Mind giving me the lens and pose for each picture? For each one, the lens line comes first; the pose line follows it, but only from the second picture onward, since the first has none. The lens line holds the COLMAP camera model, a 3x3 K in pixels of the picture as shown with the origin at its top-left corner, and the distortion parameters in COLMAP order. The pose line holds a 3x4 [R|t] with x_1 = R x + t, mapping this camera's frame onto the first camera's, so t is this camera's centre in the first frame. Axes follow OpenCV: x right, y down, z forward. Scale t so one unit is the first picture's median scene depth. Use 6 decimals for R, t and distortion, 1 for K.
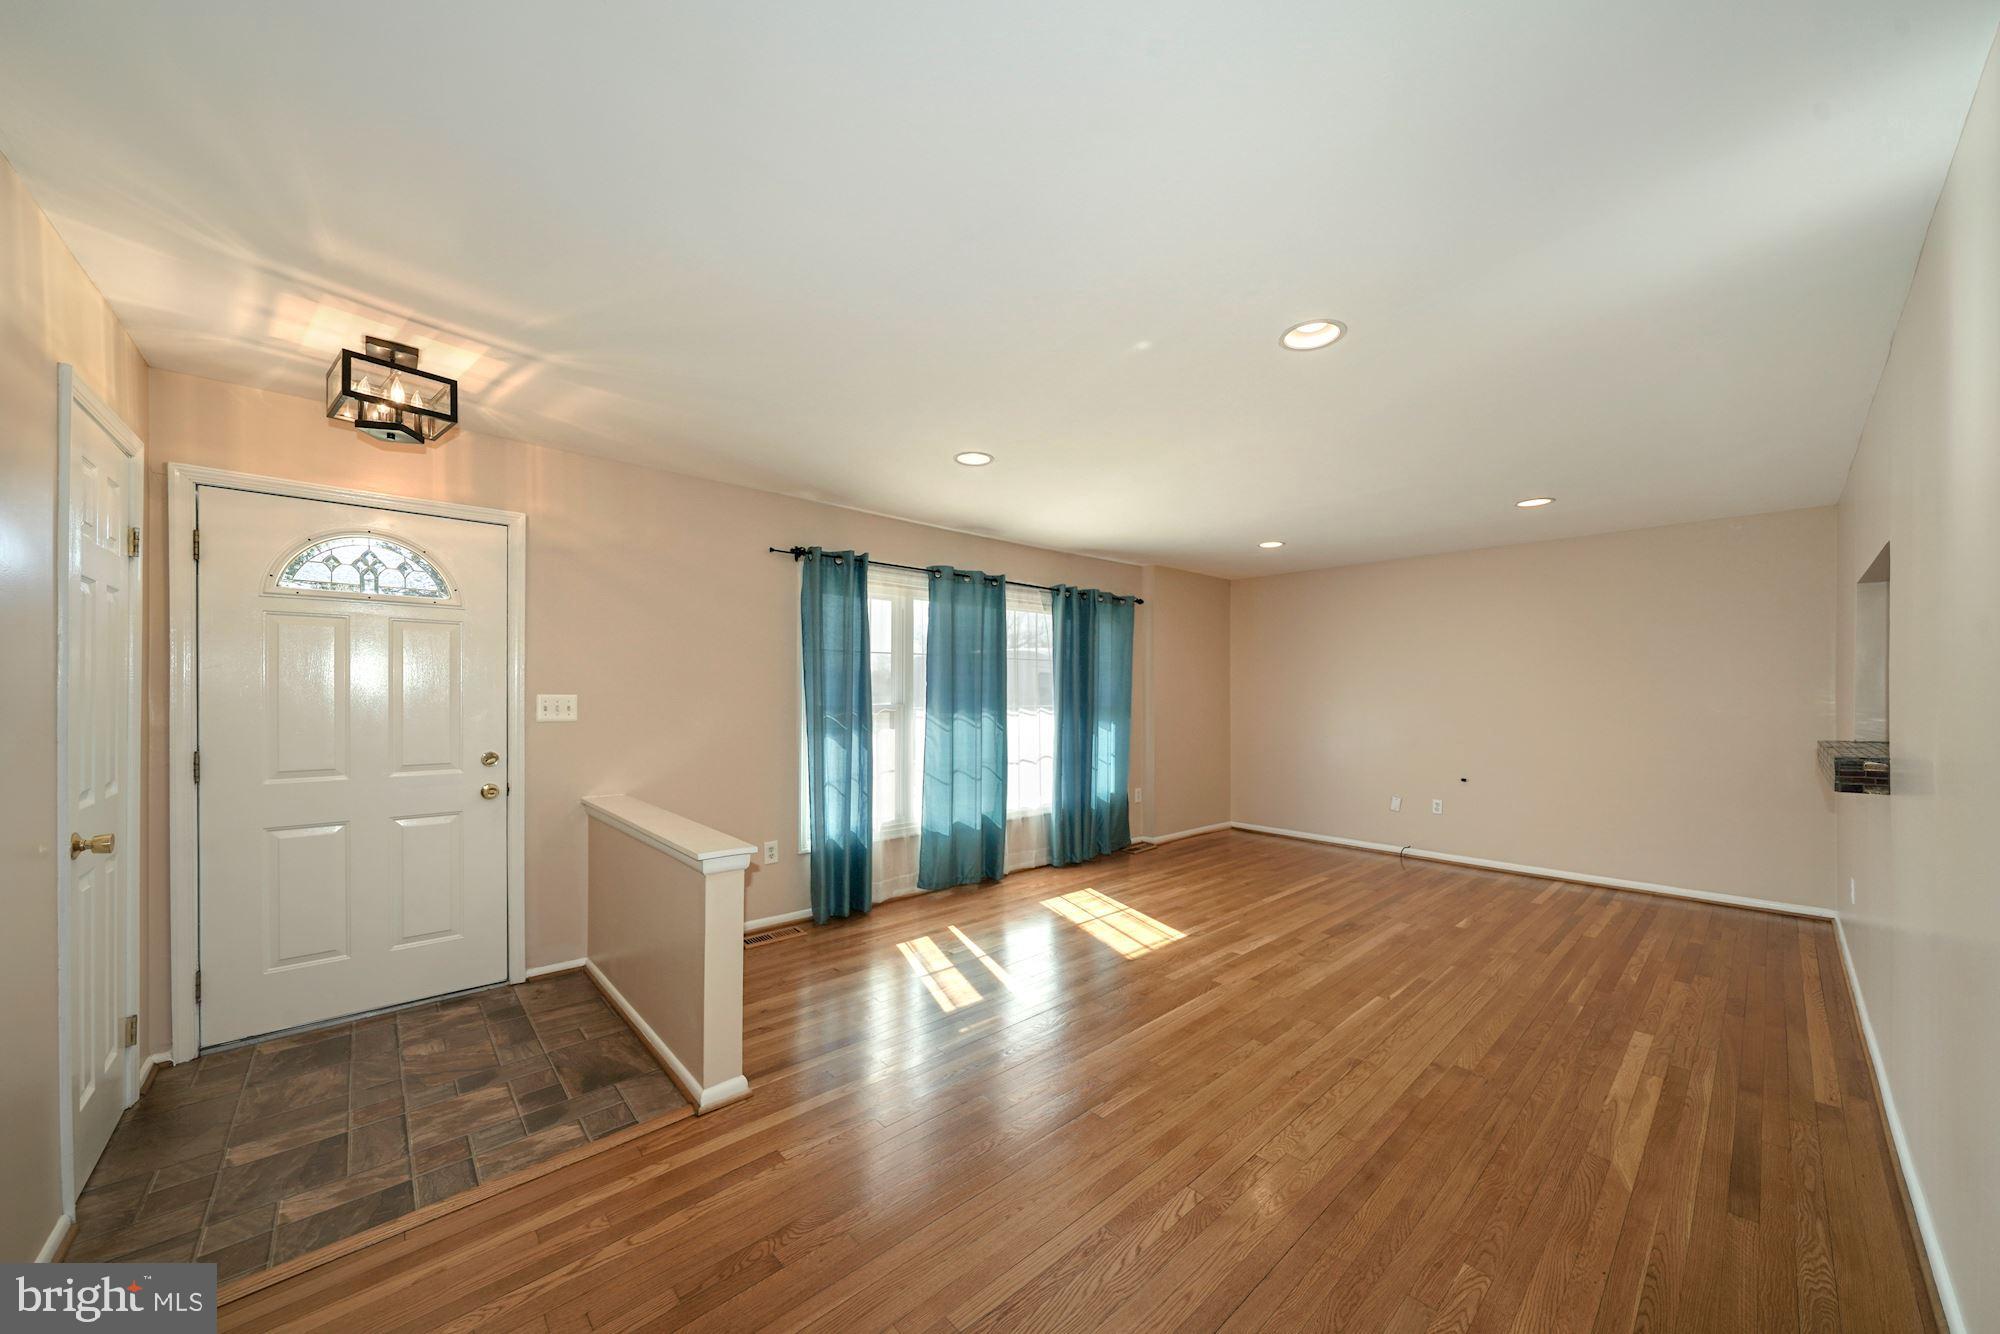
lens RADIAL K [[696.8, 0, 1015.2], [0, 696.8, 679.8], [0, 0, 1]] dist [-0.006024, -0.000106]
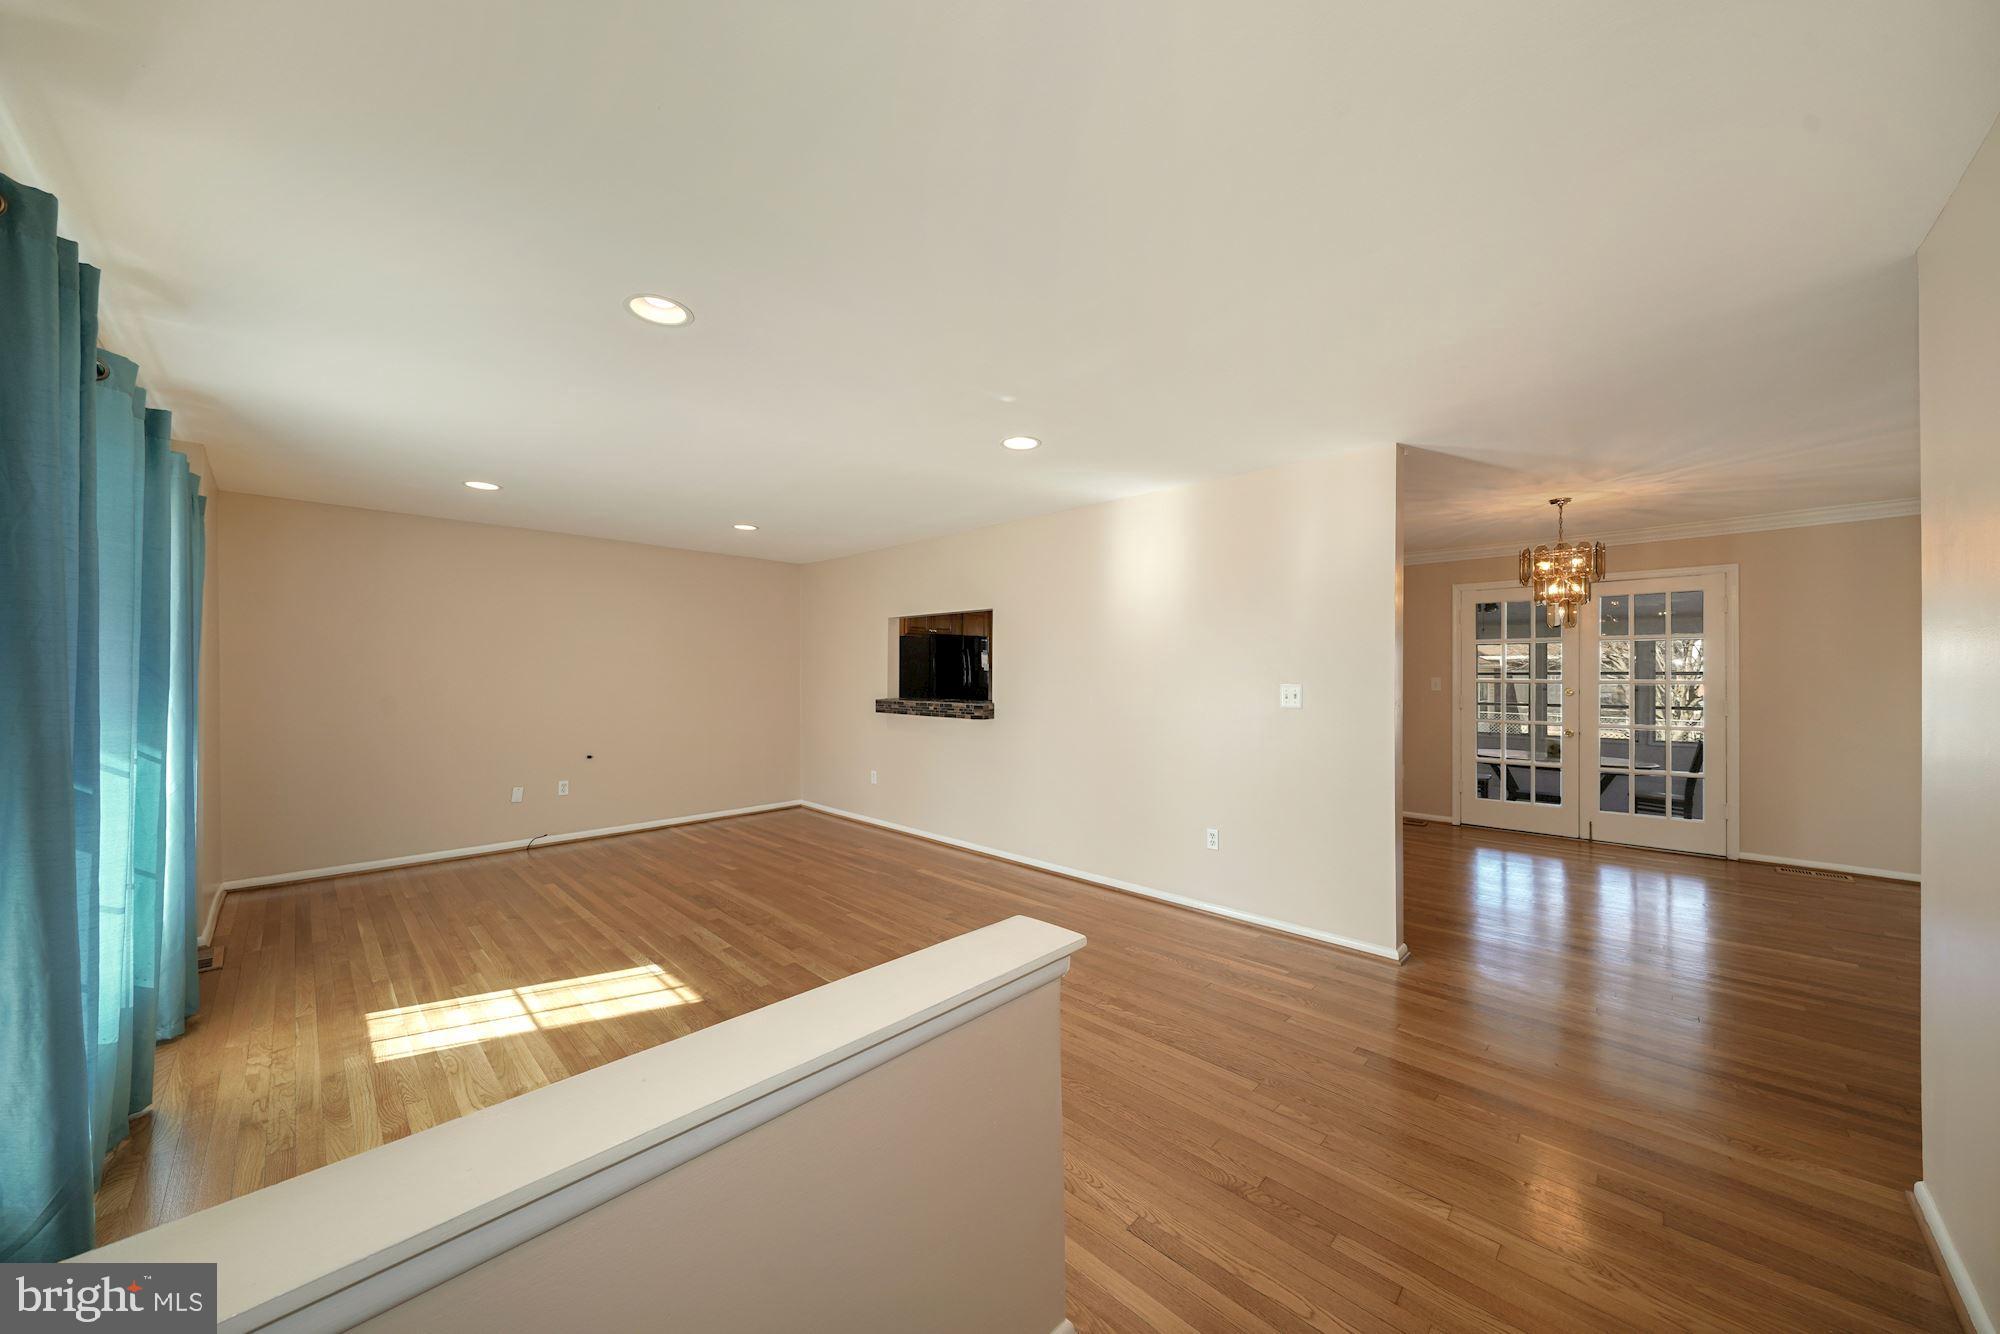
lens RADIAL K [[697.9, 0, 1000.0], [0, 697.9, 667.0], [0, 0, 1]] dist [0.000249, 0.000039]
pose [[-0.045467, 0.008580, 0.998929, -0.611882], [-0.020301, 0.999749, -0.009511, 0.007259], [-0.998760, -0.020712, -0.045282, 0.623650]]
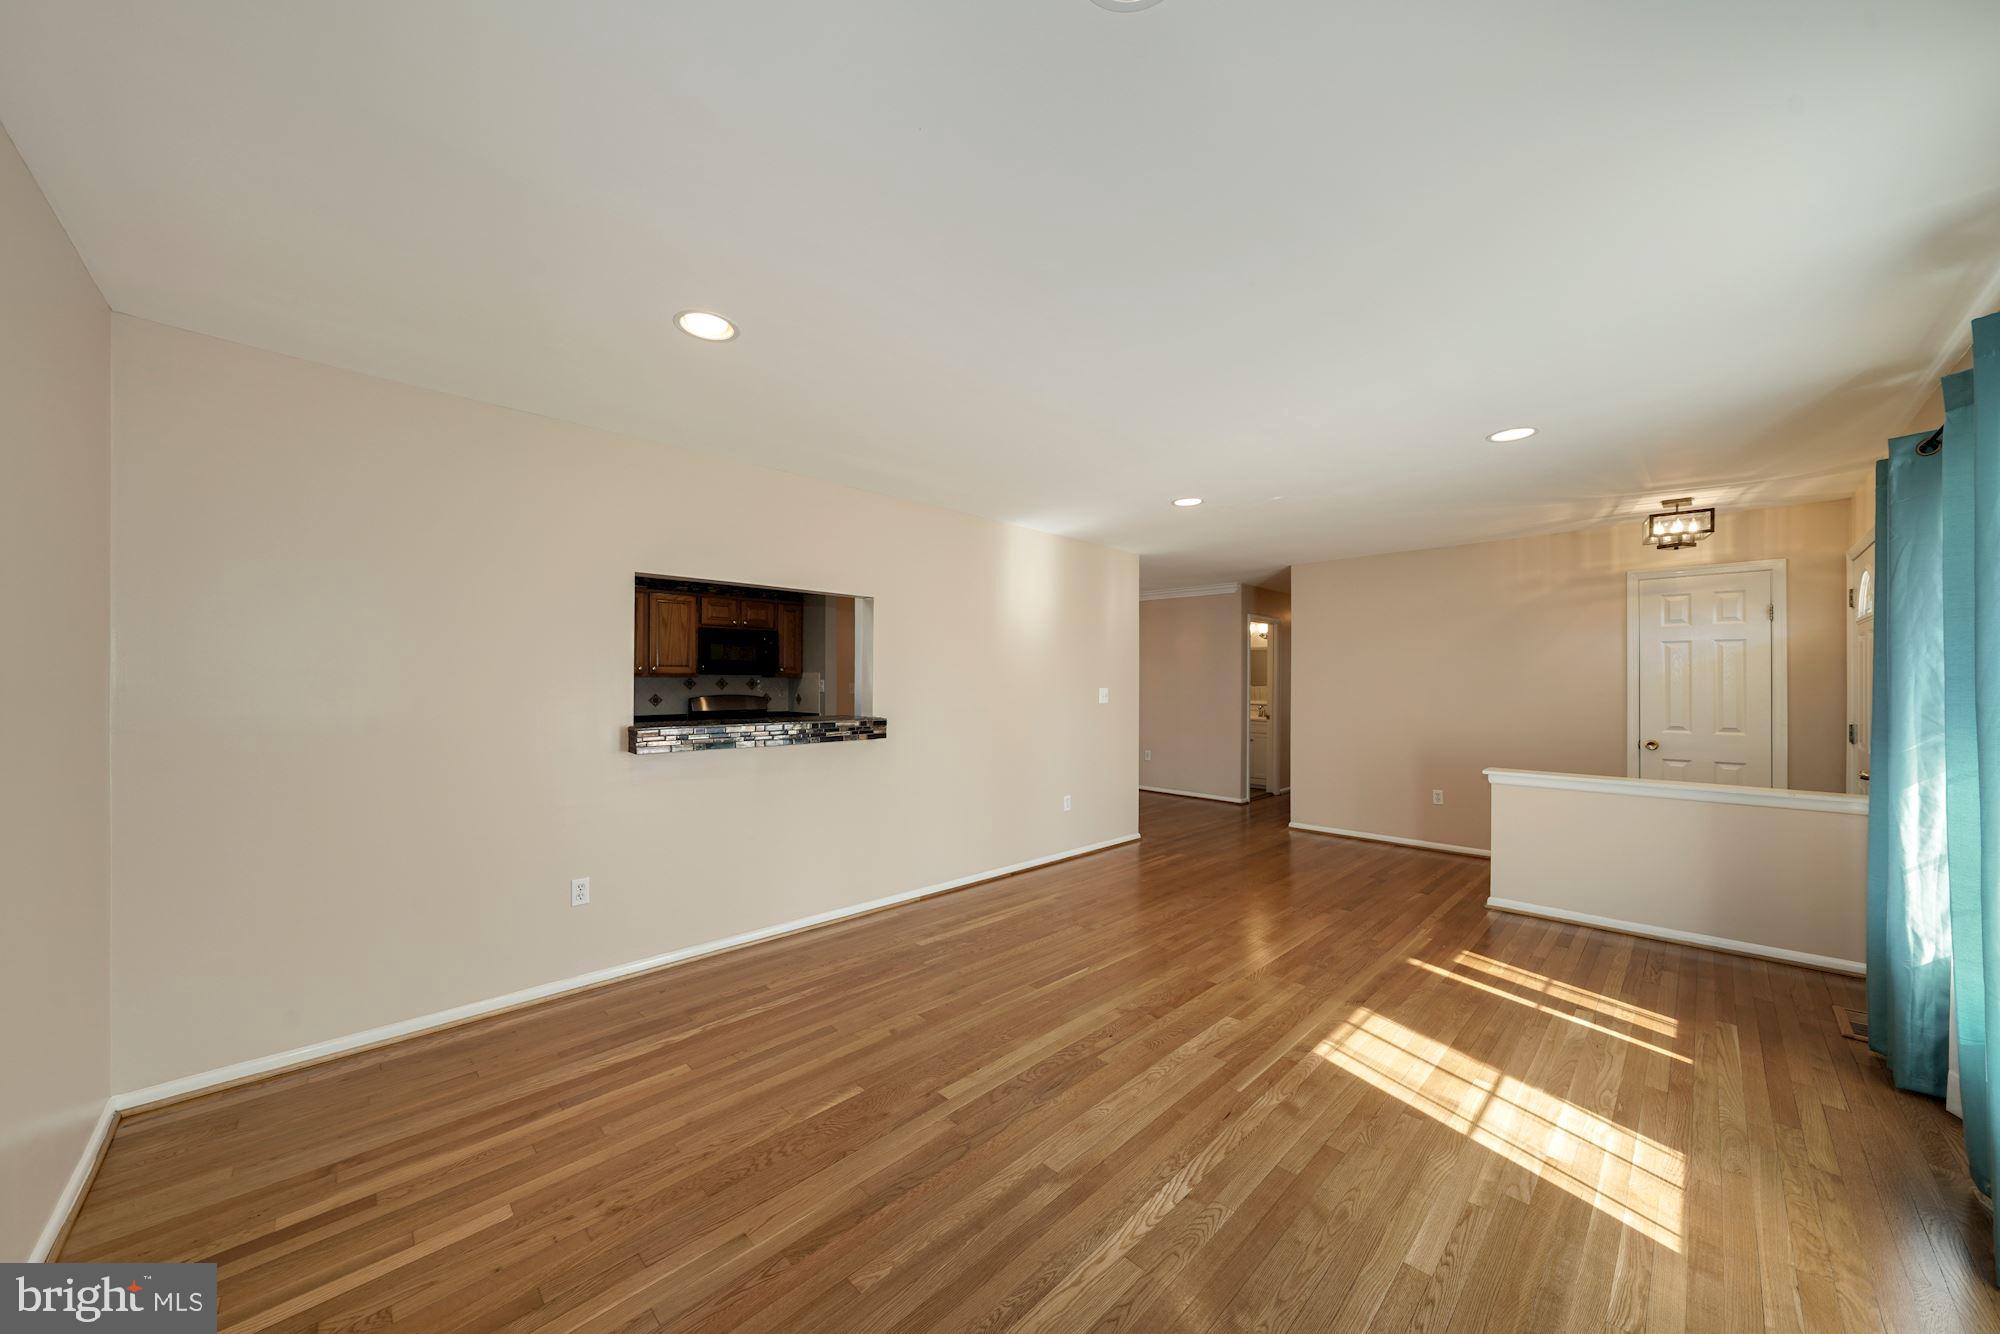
lens RADIAL K [[696.8, 0, 1015.2], [0, 696.8, 679.8], [0, 0, 1]] dist [-0.006024, -0.000106]
pose [[-0.999129, -0.004671, -0.041457, 0.552606], [-0.003723, 0.999730, -0.022917, 0.030165], [0.041553, -0.022743, -0.998877, 1.640311]]
